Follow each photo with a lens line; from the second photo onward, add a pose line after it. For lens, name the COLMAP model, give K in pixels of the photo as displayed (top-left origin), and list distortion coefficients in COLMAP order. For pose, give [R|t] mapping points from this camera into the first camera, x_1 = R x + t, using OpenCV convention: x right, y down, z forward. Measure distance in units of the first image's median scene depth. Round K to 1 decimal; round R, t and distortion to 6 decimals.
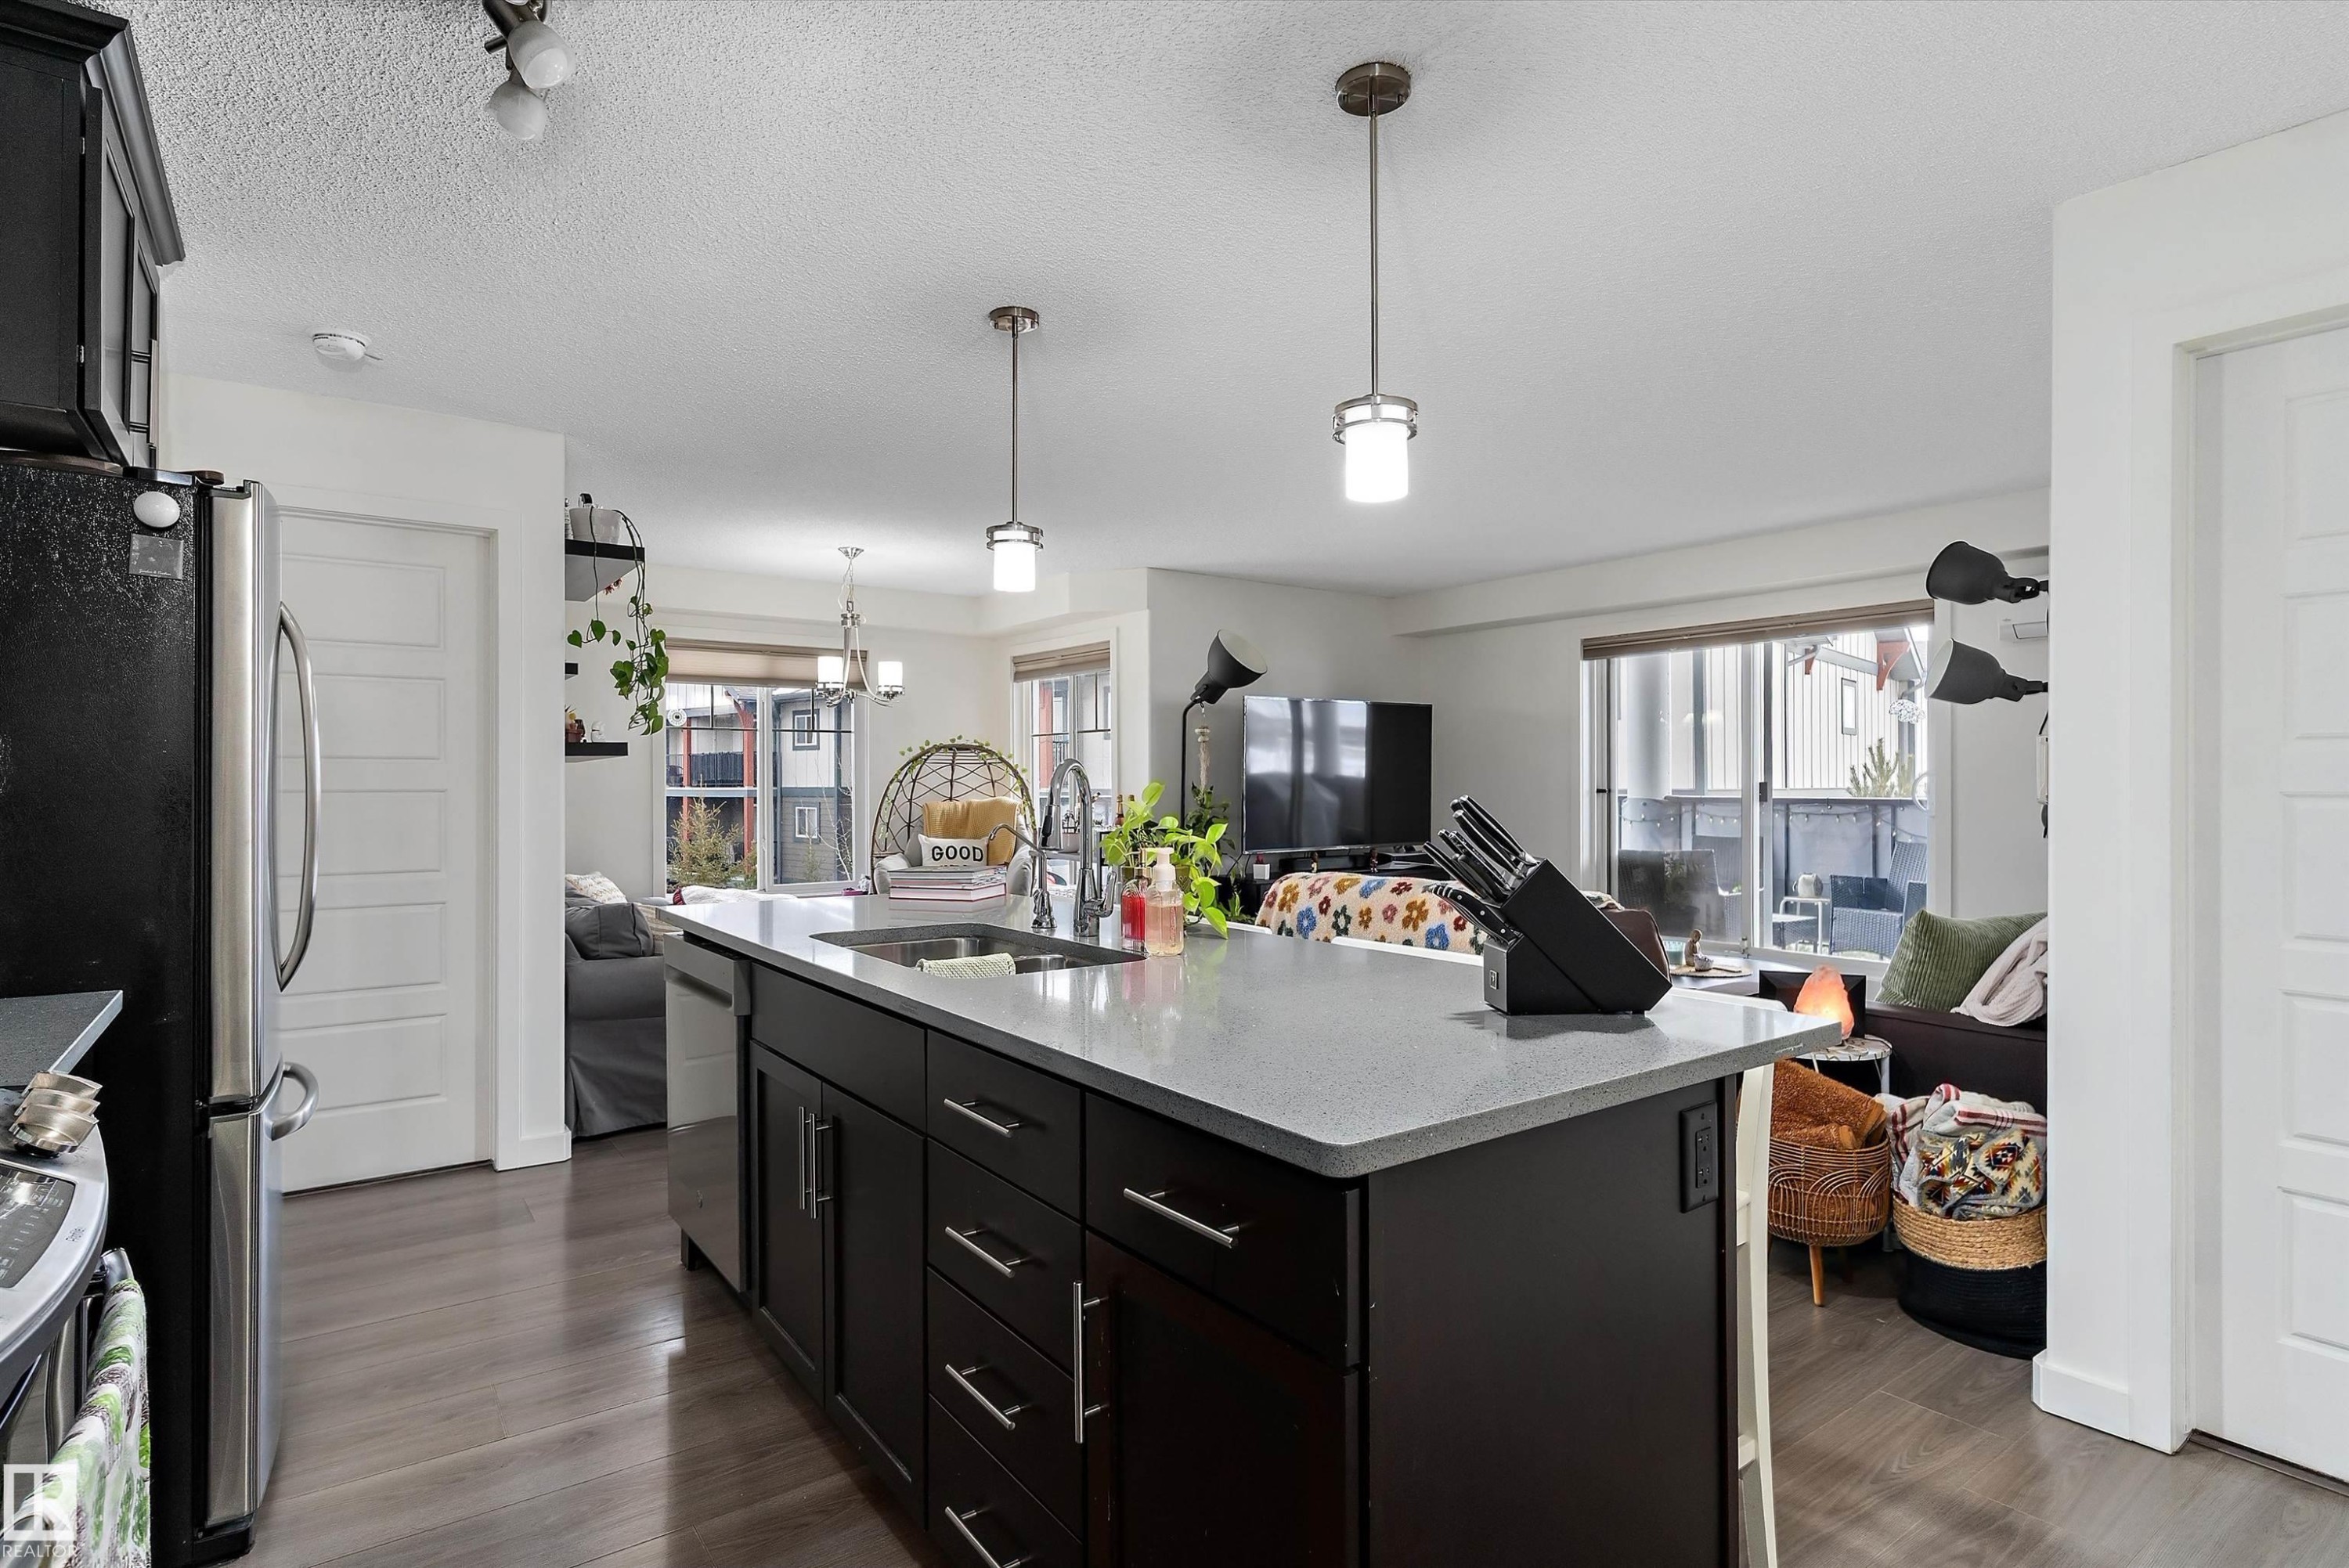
lens RADIAL K [[1189.7, 0, 1174.0], [0, 1189.7, 788.6], [0, 0, 1]] dist [0.002129, 0.000151]
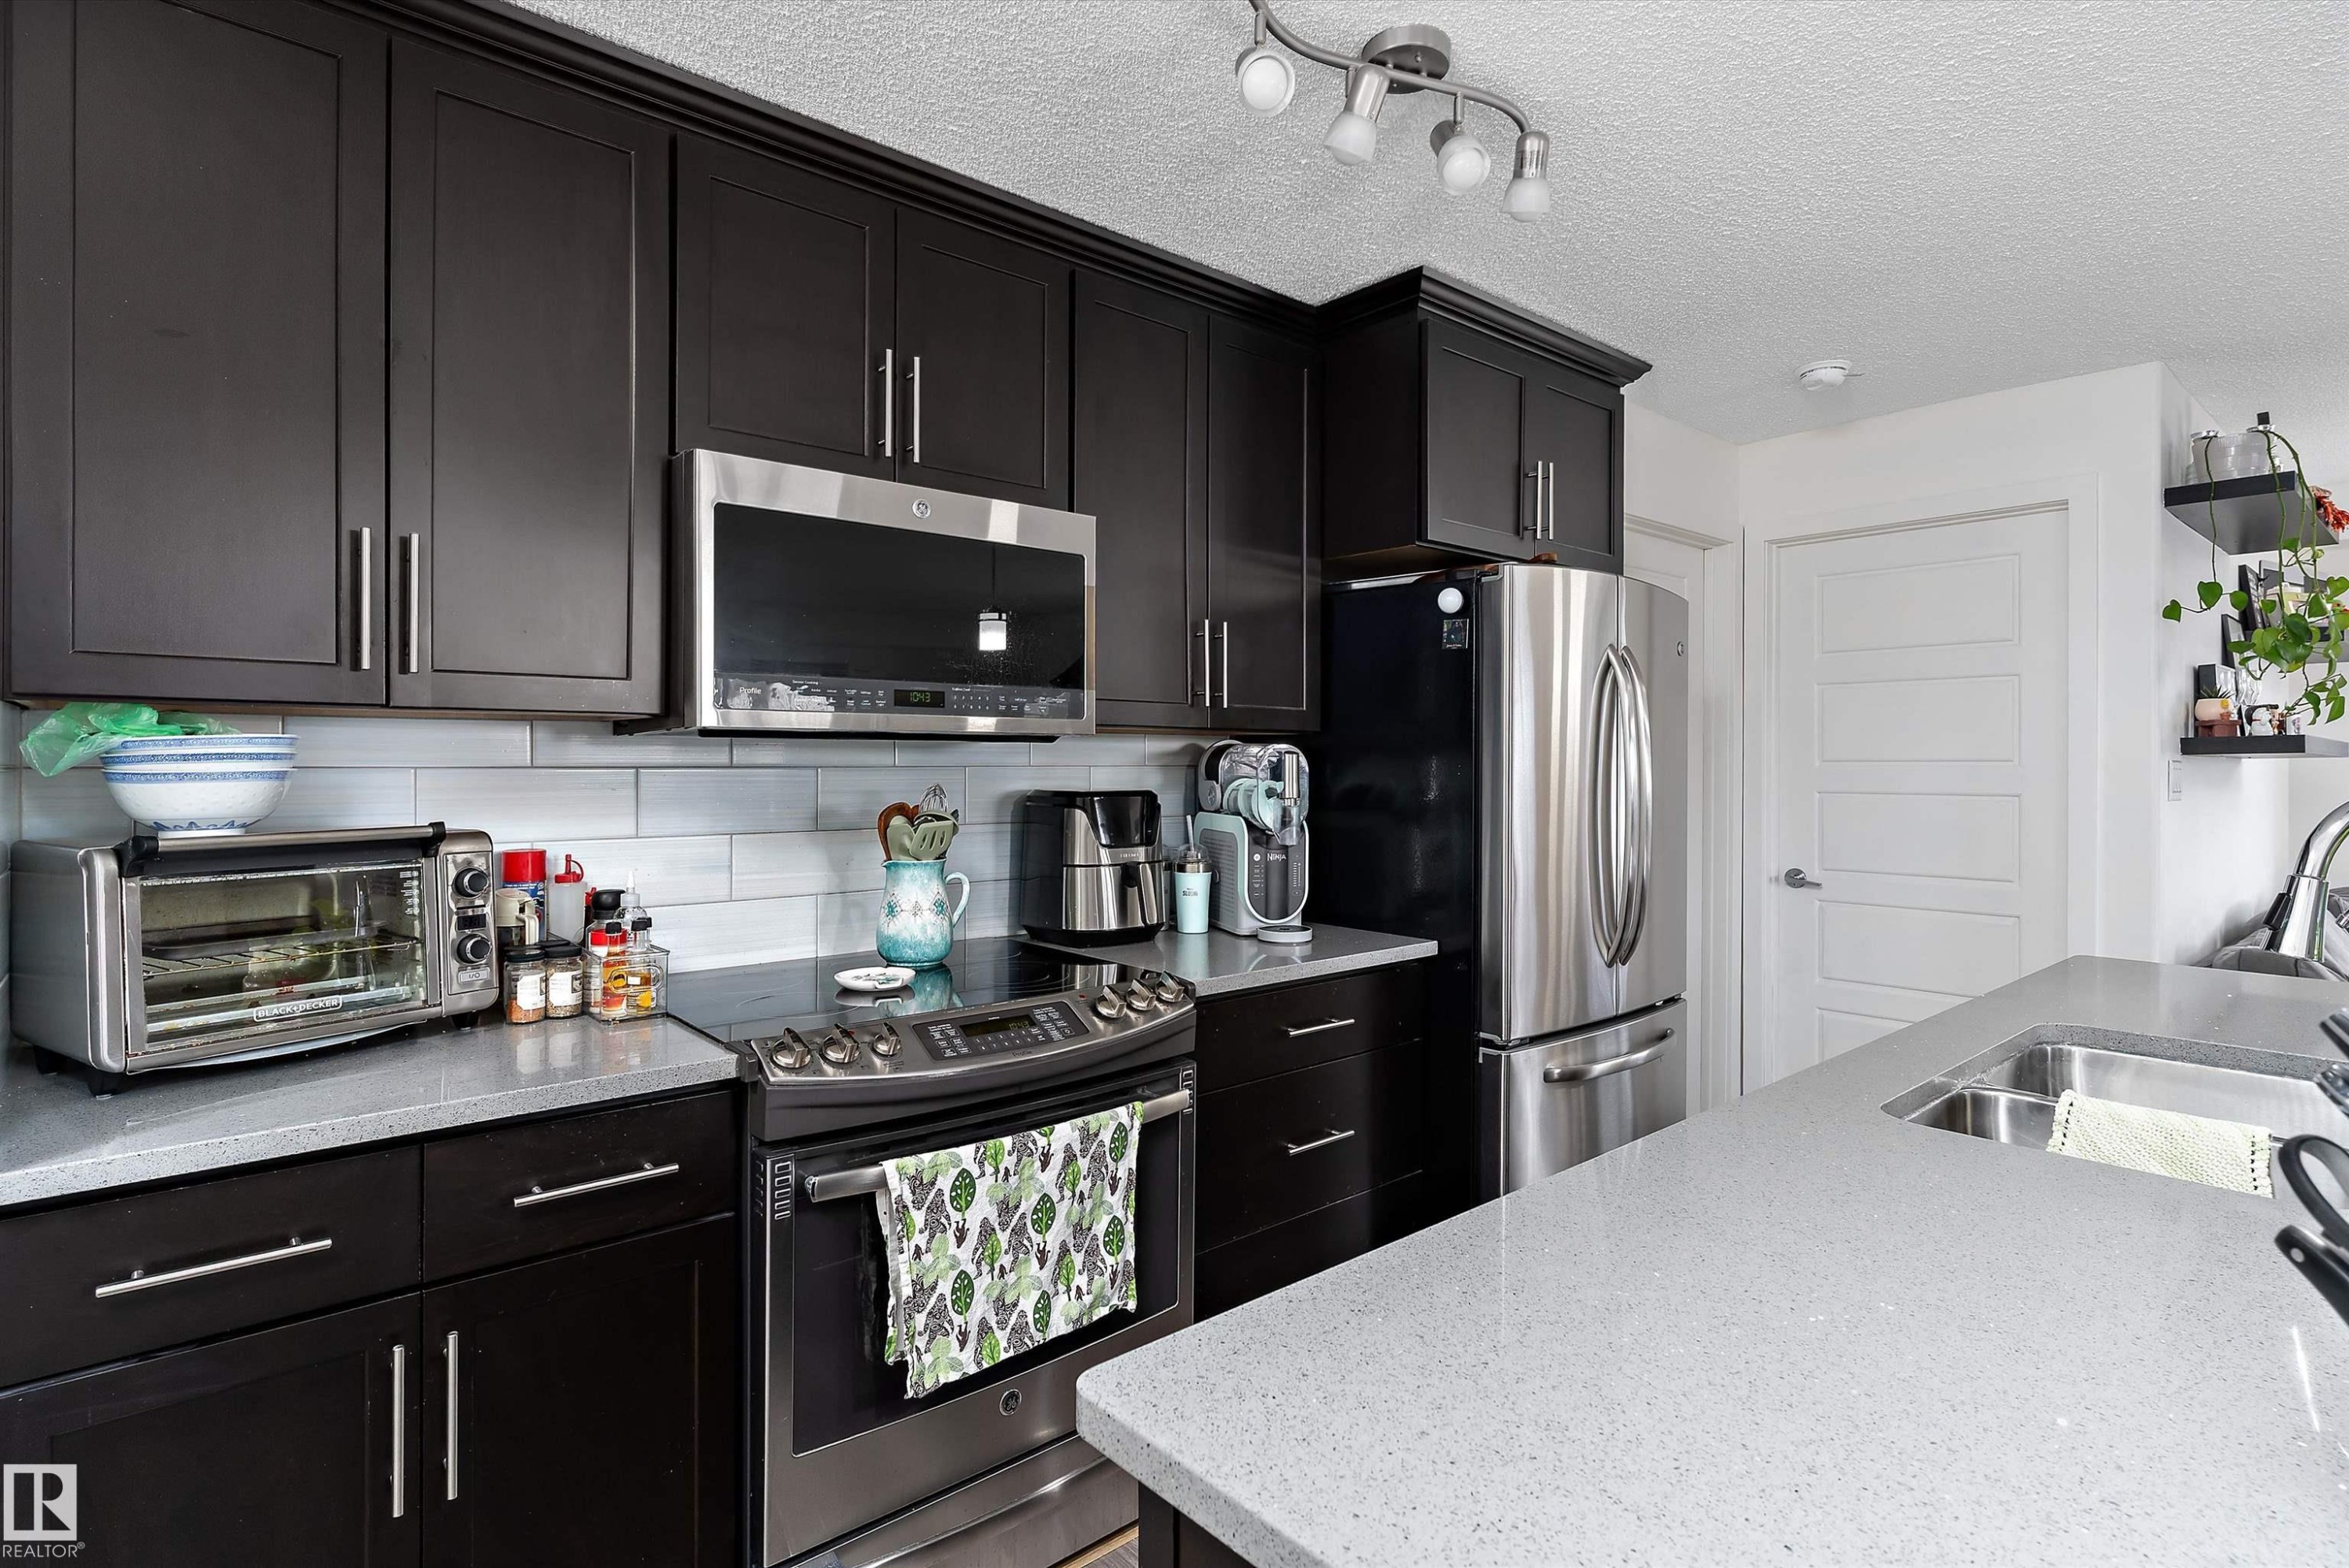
lens RADIAL K [[1126.6, 0, 1121.4], [0, 1126.6, 757.4], [0, 0, 1]] dist [-0.004845, -0.002111]
pose [[0.062967, -0.000706, -0.998015, 0.137561], [-0.004734, 0.999988, -0.001006, -0.015475], [0.998004, 0.004788, 0.062962, 0.166534]]
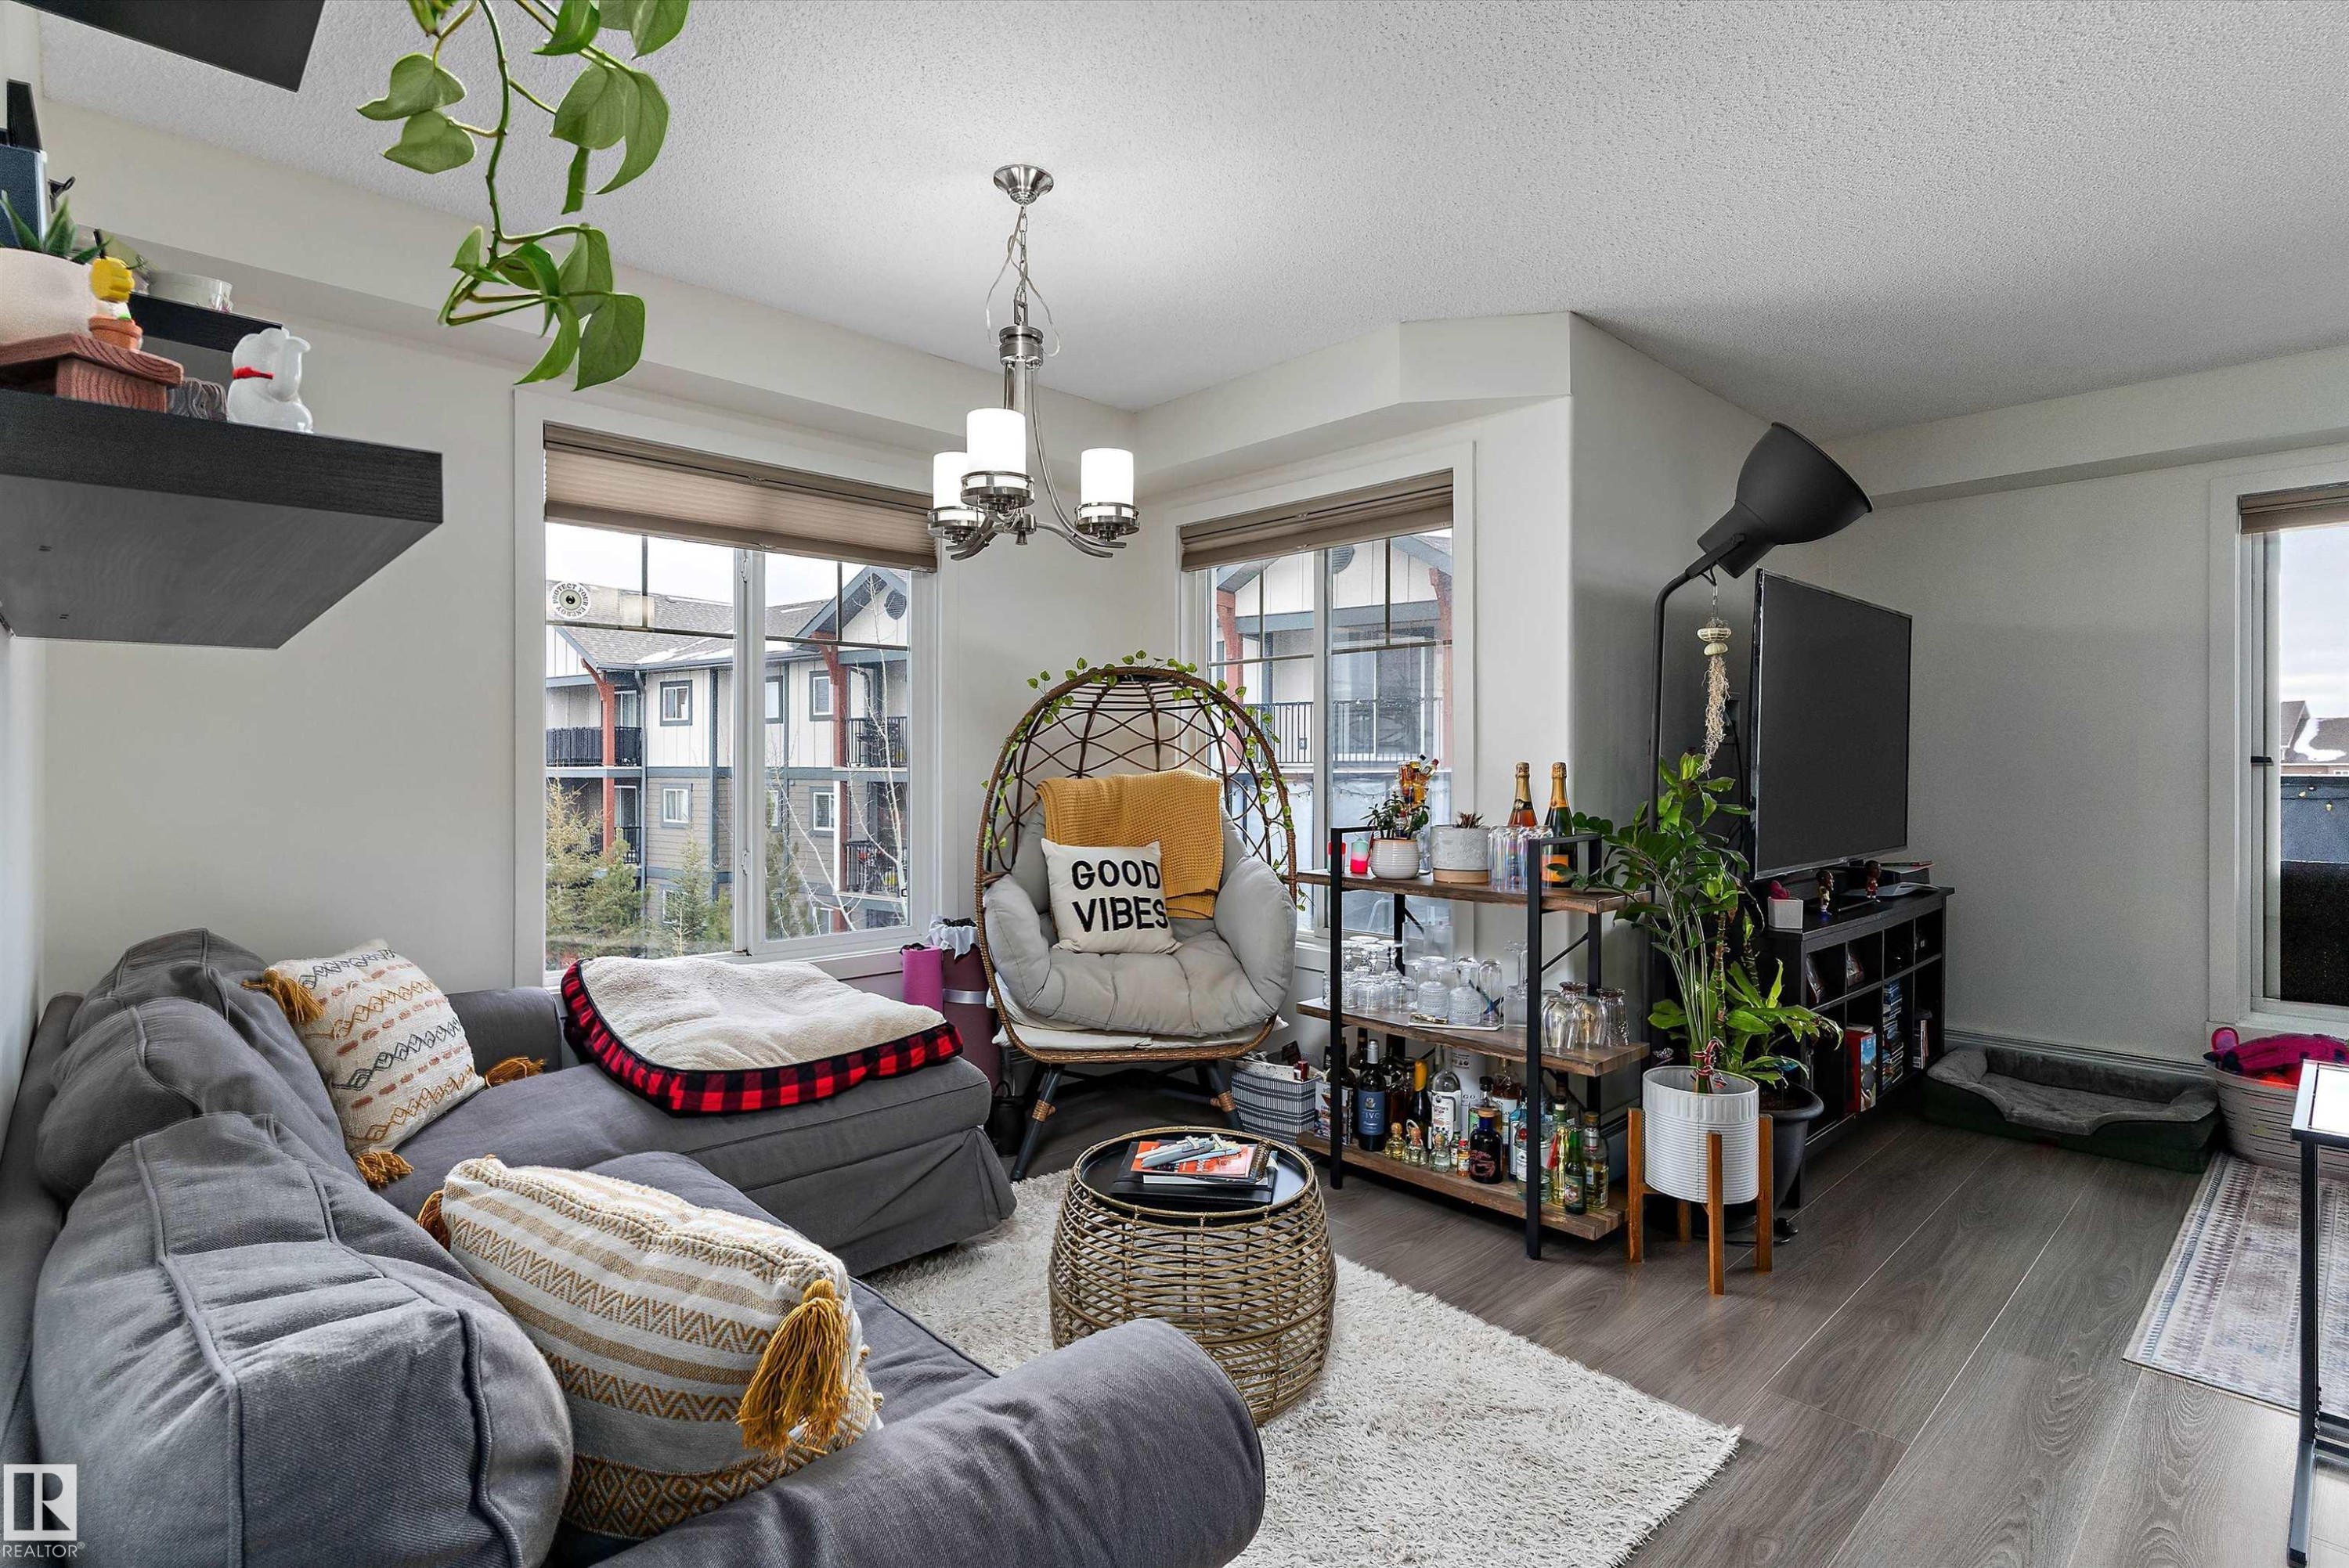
lens RADIAL K [[1126.6, 0, 1183.8], [0, 1126.6, 776.2], [0, 0, 1]] dist [-0.004845, -0.002111]
pose [[0.990273, 0.000724, 0.139139, -0.271672], [-0.001309, 0.999991, 0.004116, 0.009805], [-0.139135, -0.004258, 0.990264, 0.598098]]
